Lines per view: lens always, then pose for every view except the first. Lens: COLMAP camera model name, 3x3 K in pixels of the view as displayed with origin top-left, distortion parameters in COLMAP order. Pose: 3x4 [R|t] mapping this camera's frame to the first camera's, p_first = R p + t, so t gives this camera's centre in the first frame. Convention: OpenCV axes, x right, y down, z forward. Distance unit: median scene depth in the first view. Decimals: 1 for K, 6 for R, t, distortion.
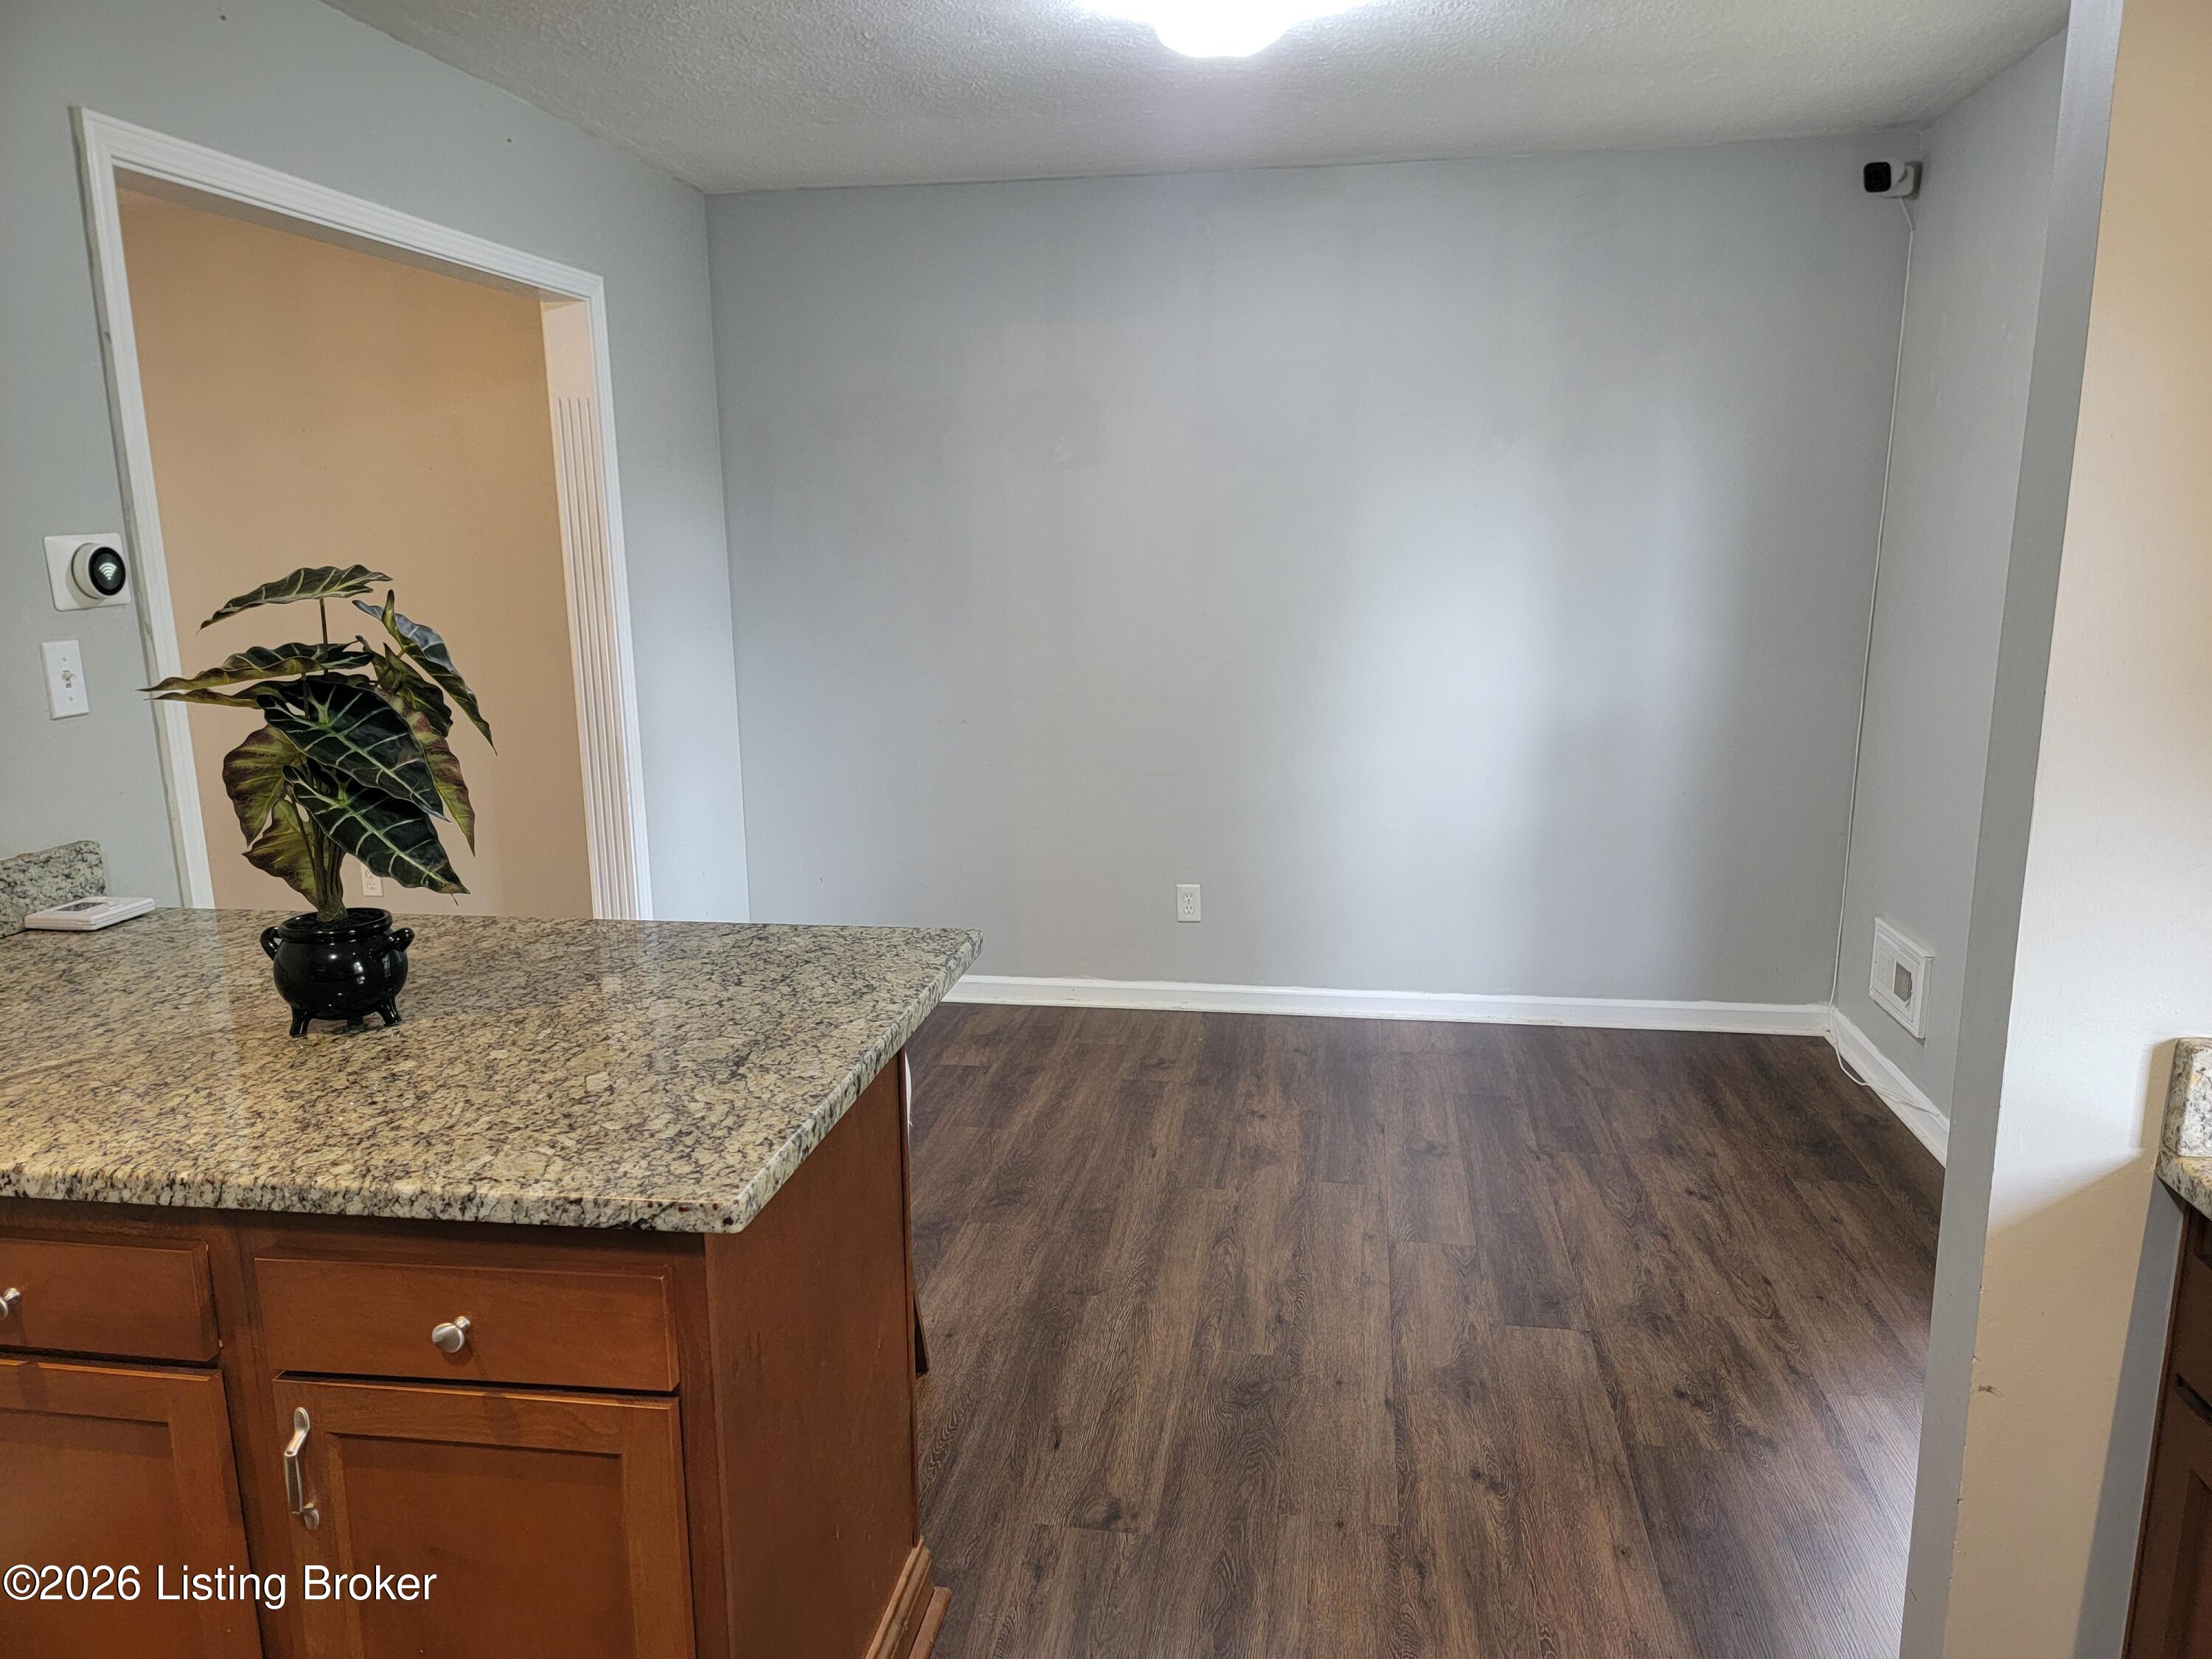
lens RADIAL K [[1535.4, 0, 1106.5], [0, 1535.4, 836.6], [0, 0, 1]] dist [0.084514, -0.064094]
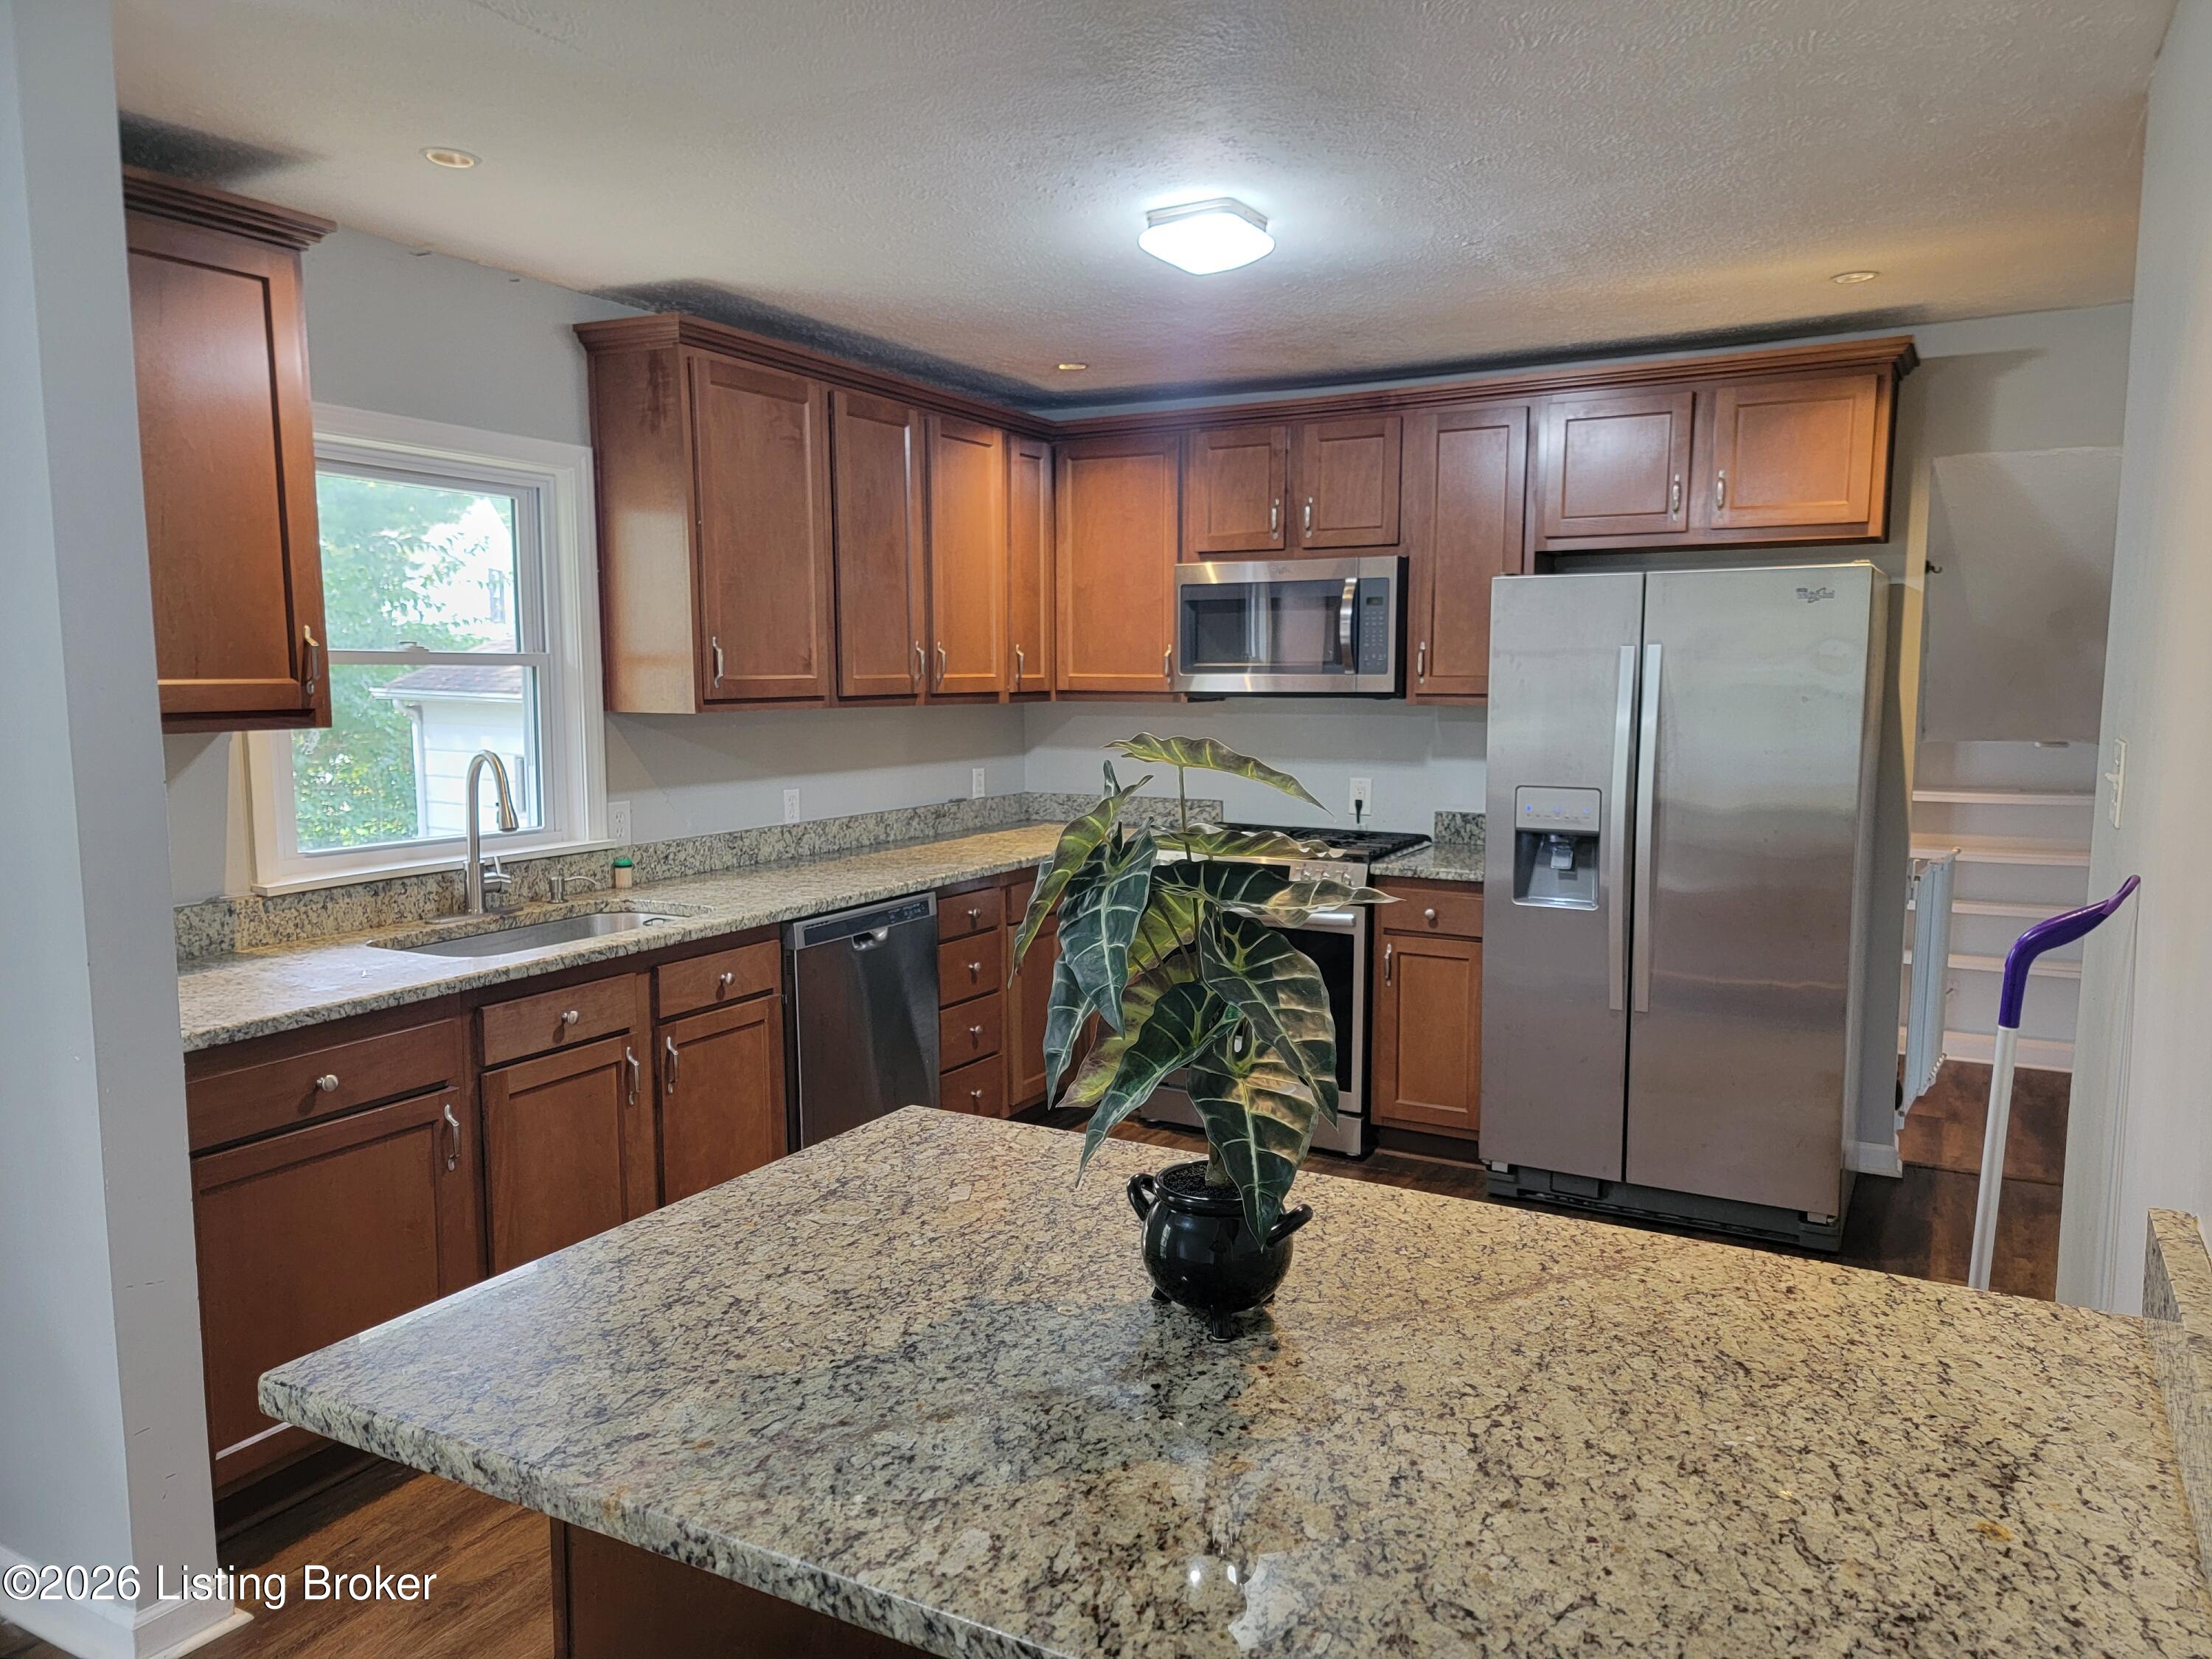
lens RADIAL K [[1535.4, 0, 1121.5], [0, 1535.4, 847.3], [0, 0, 1]] dist [0.084514, -0.064094]
pose [[-0.943165, -0.029650, 0.330998, -0.708305], [0.074329, 0.951959, 0.297069, -0.342293], [-0.323905, 0.304788, -0.895651, 1.679722]]
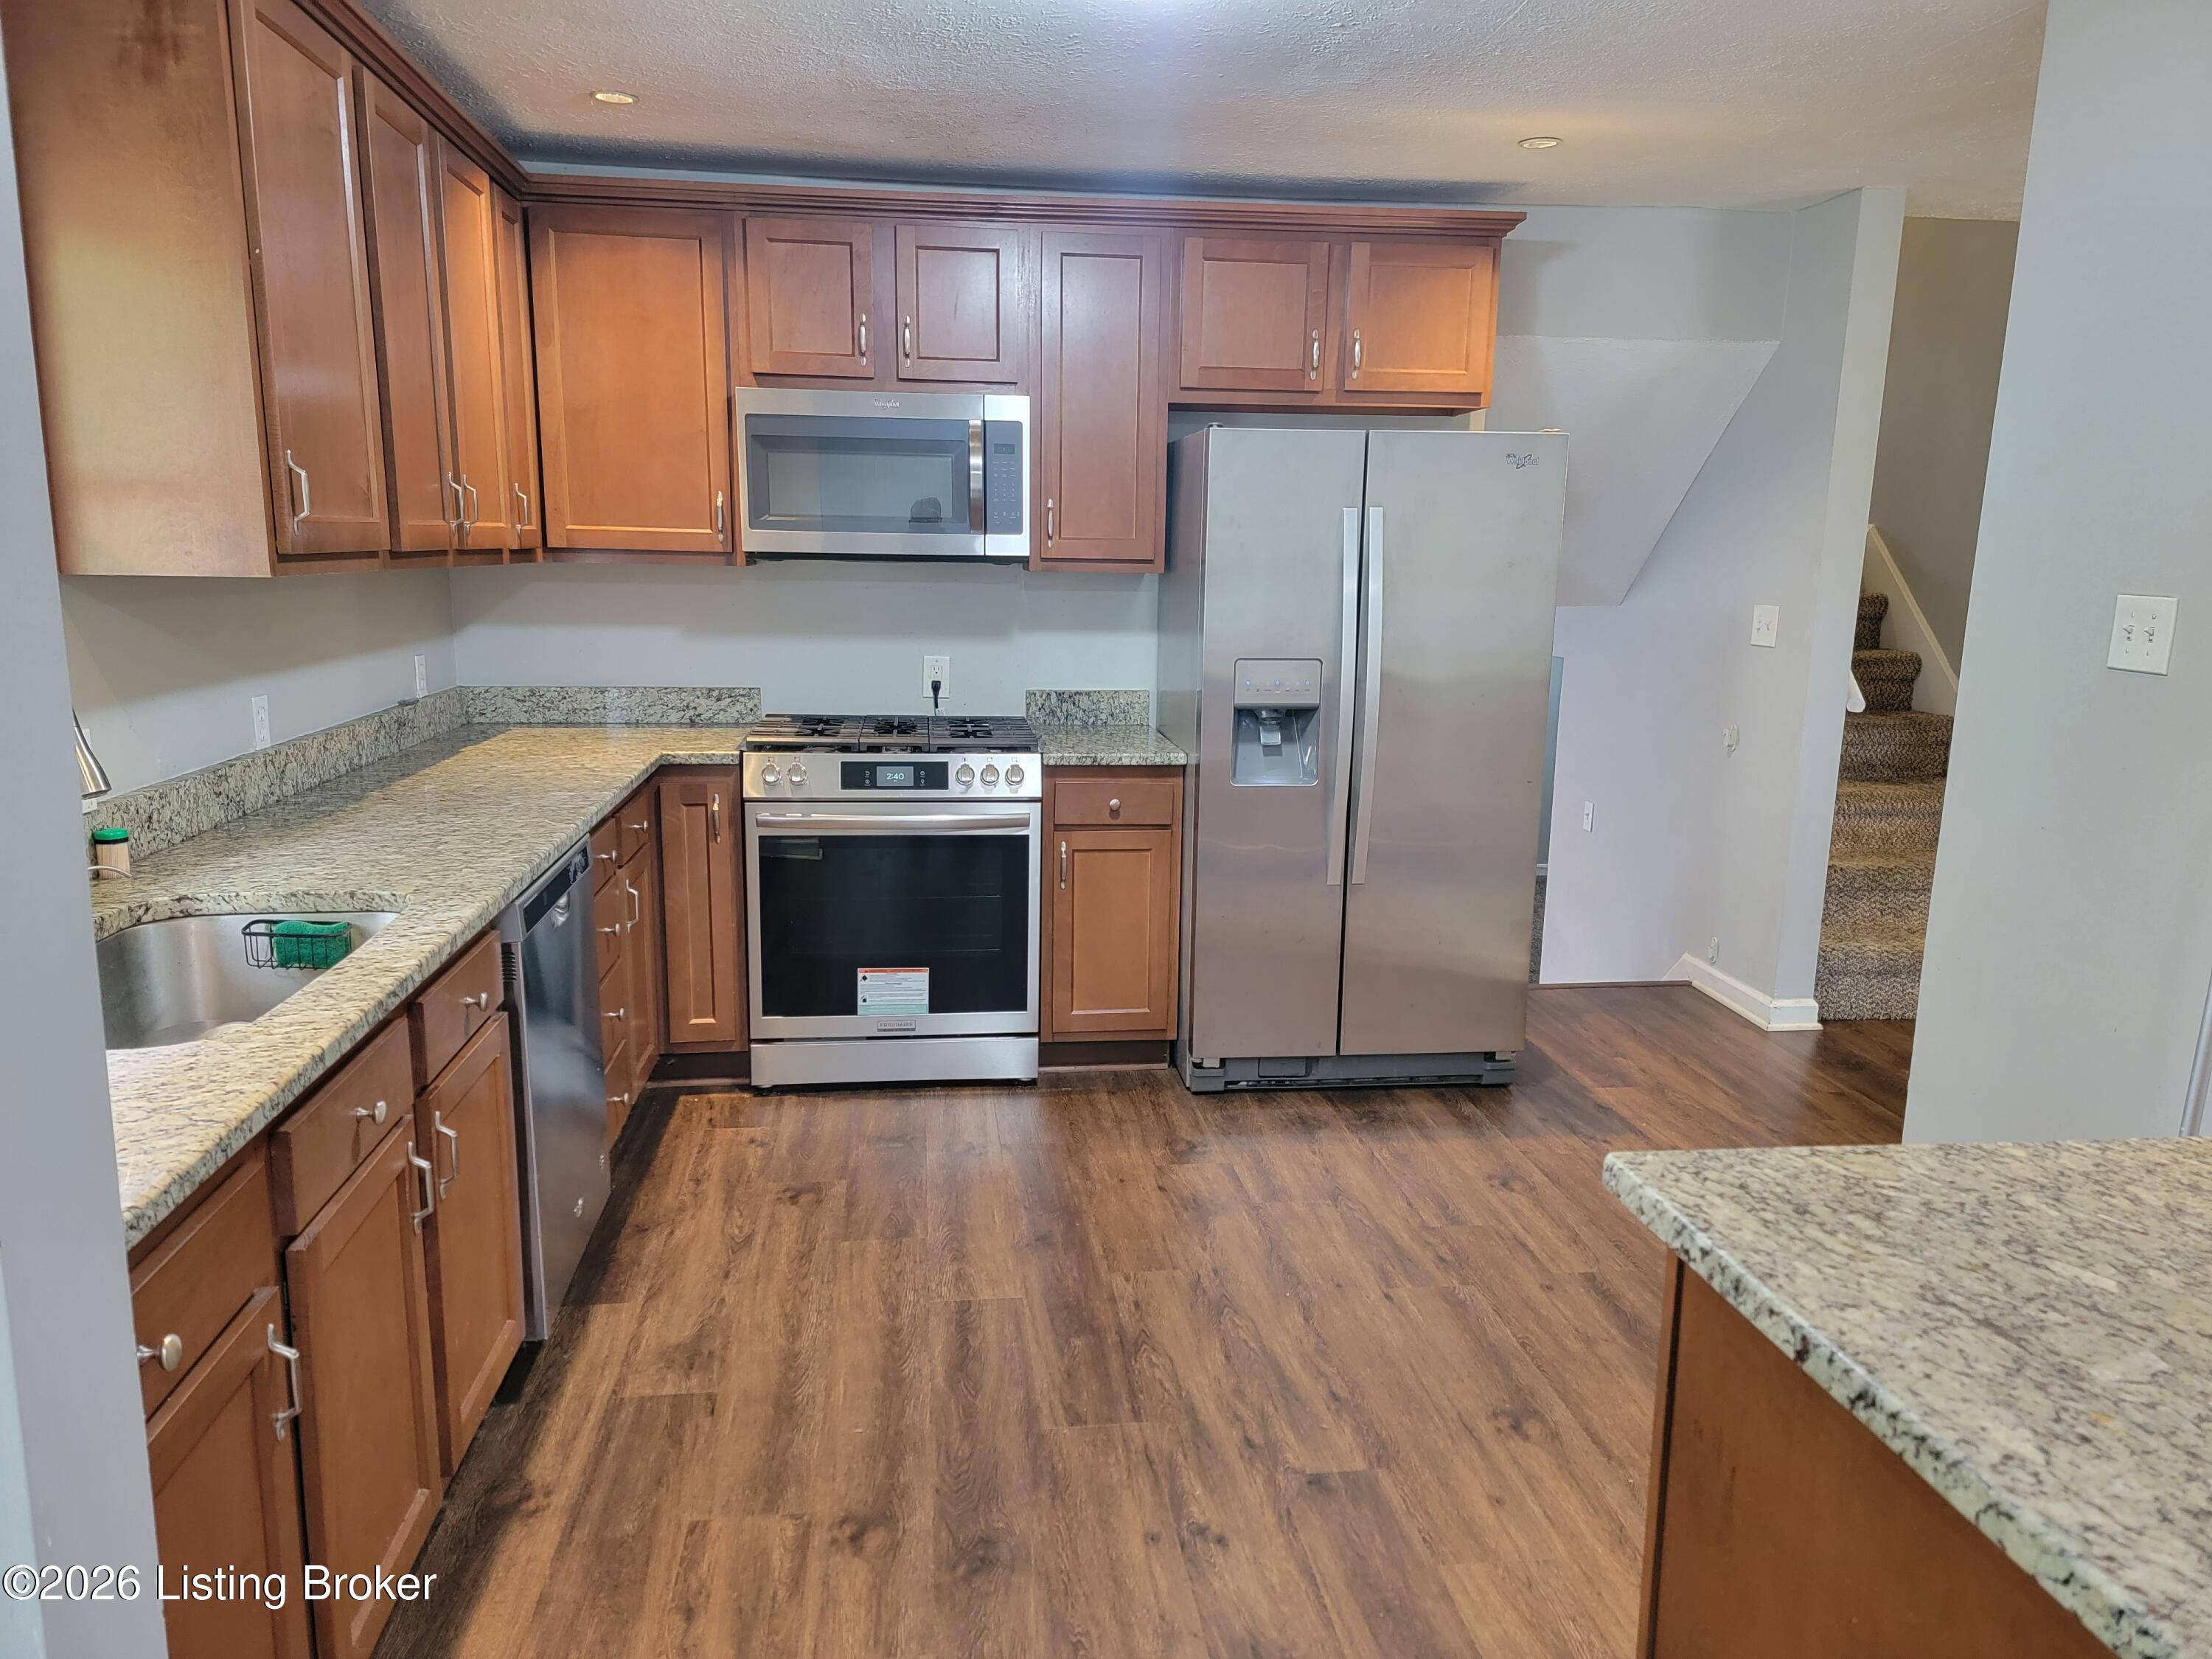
lens RADIAL K [[1535.4, 0, 1104.0], [0, 1535.4, 830.6], [0, 0, 1]] dist [0.084514, -0.064094]
pose [[-0.959241, 0.047450, -0.278576, 0.283392], [-0.061535, 0.927073, 0.369795, -0.257162], [0.275807, 0.371865, -0.886367, 1.324339]]
